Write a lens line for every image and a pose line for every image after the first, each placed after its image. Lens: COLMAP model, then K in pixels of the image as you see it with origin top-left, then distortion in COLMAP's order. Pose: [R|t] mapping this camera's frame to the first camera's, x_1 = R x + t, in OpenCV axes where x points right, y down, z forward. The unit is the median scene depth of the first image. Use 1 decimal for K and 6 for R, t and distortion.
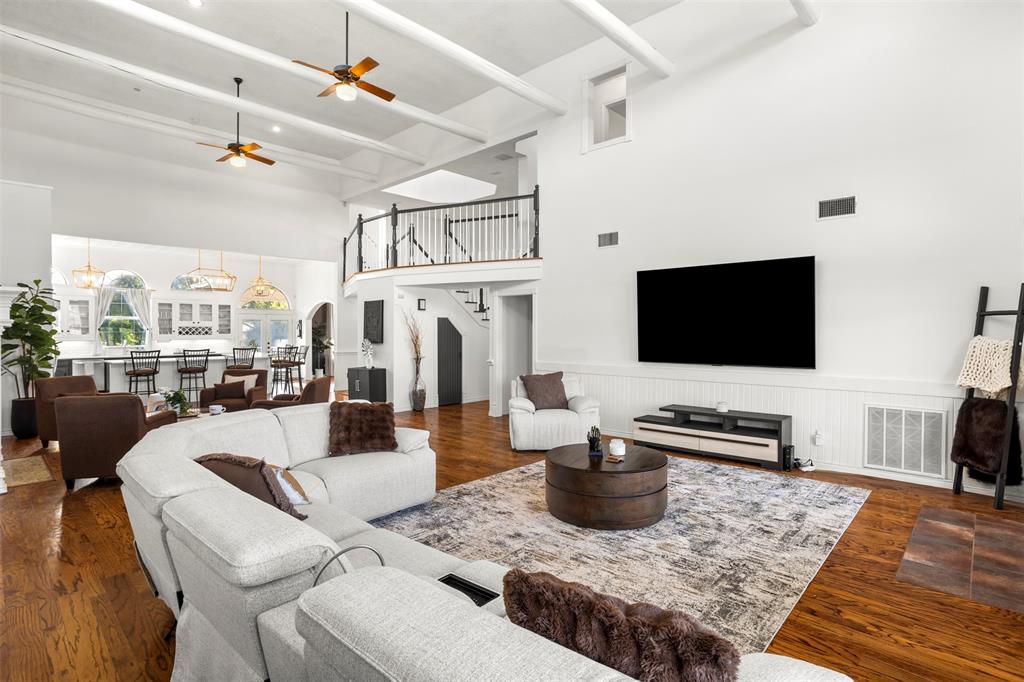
lens RADIAL K [[511.9, 0, 506.5], [0, 511.9, 337.9], [0, 0, 1]] dist [-0.047482, 0.024322]
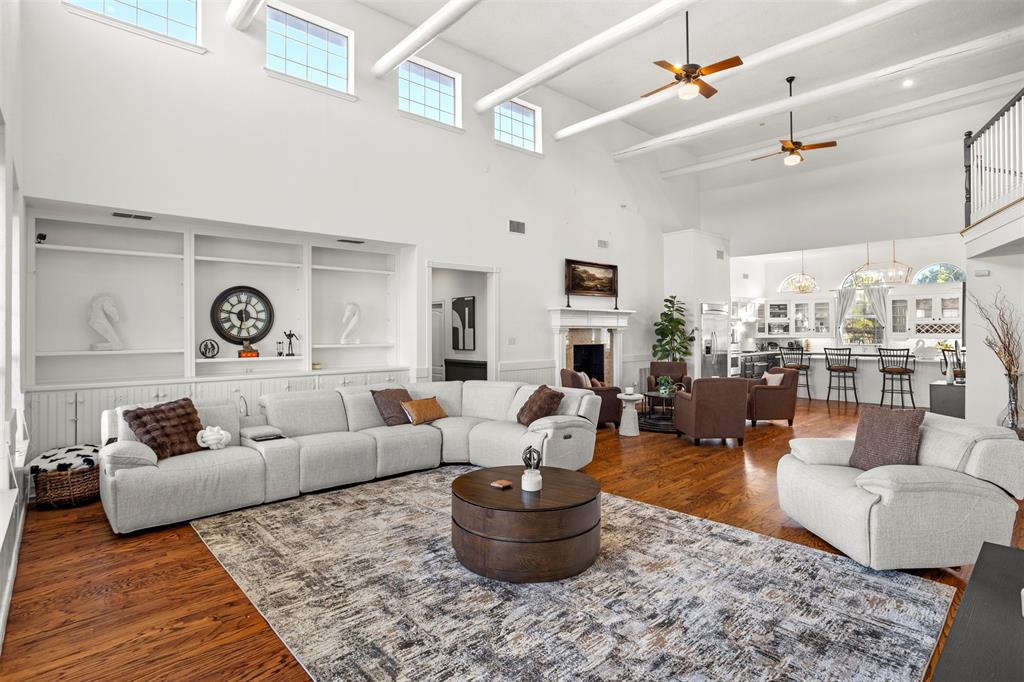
lens RADIAL K [[511.9, 0, 509.8], [0, 511.9, 332.3], [0, 0, 1]] dist [-0.047482, 0.024322]
pose [[-0.066536, 0.001384, -0.997783, 0.790954], [-0.006154, 0.999979, 0.001797, -0.010494], [0.997765, 0.006259, -0.066526, 0.806738]]
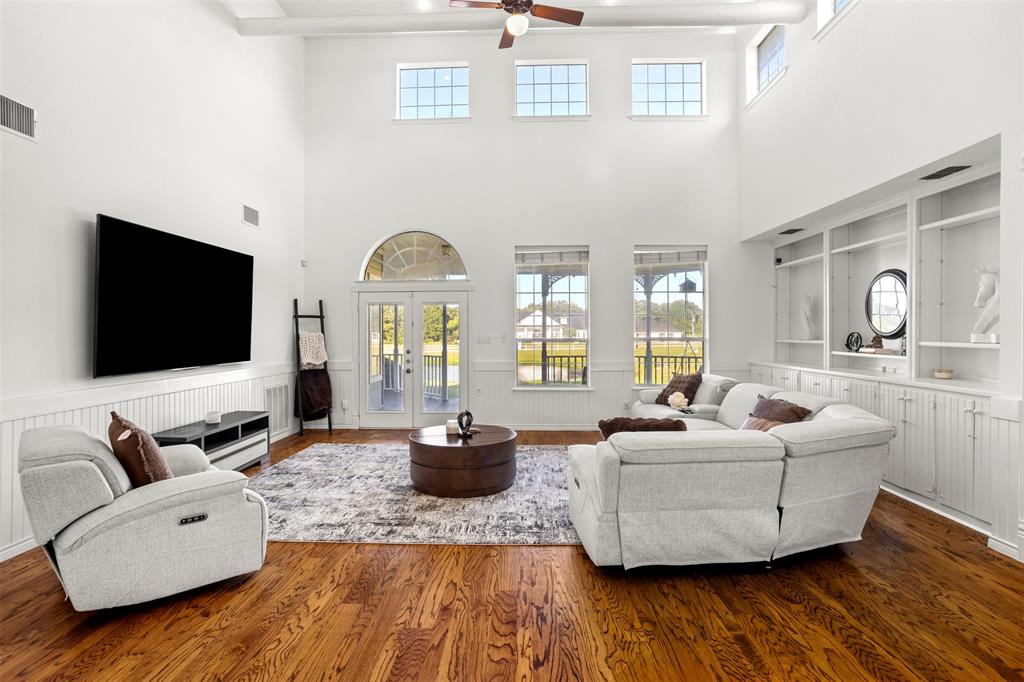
lens RADIAL K [[511.9, 0, 509.8], [0, 511.9, 334.2], [0, 0, 1]] dist [-0.047482, 0.024322]
pose [[-0.673099, -0.001788, 0.739550, -0.562972], [0.009553, 0.999893, 0.011112, -0.003023], [-0.739491, 0.014544, -0.673010, 1.324831]]
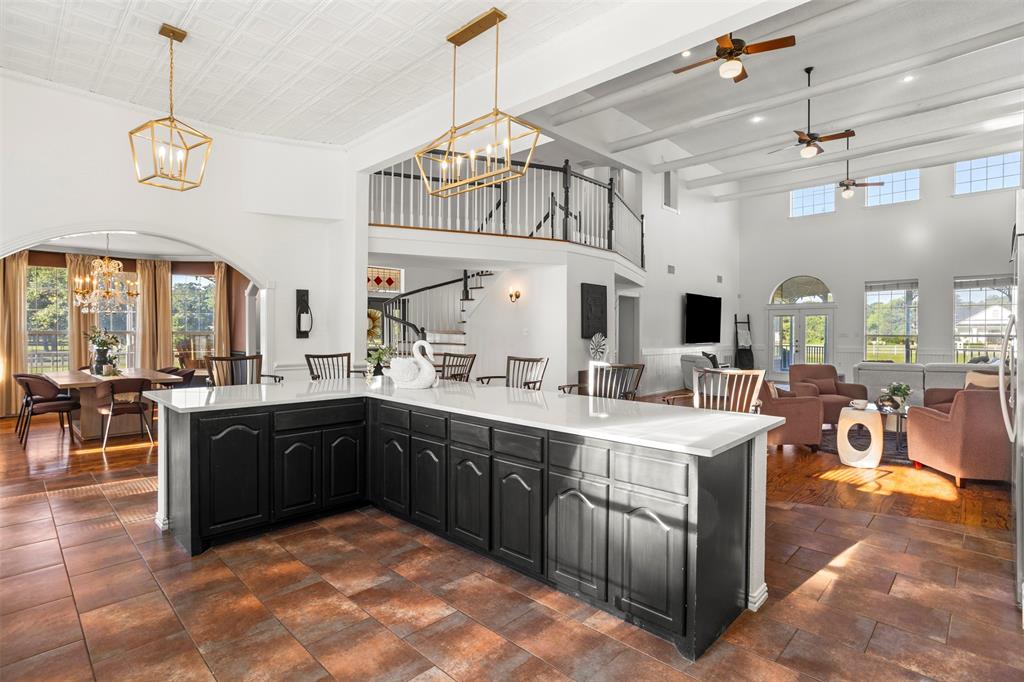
lens RADIAL K [[511.9, 0, 513.5], [0, 511.9, 340.8], [0, 0, 1]] dist [-0.047482, 0.024322]
pose [[-0.006823, -0.017688, 0.999820, -1.916861], [0.008238, 0.999809, 0.017744, -0.001925], [-0.999943, 0.008358, -0.006676, 2.054234]]
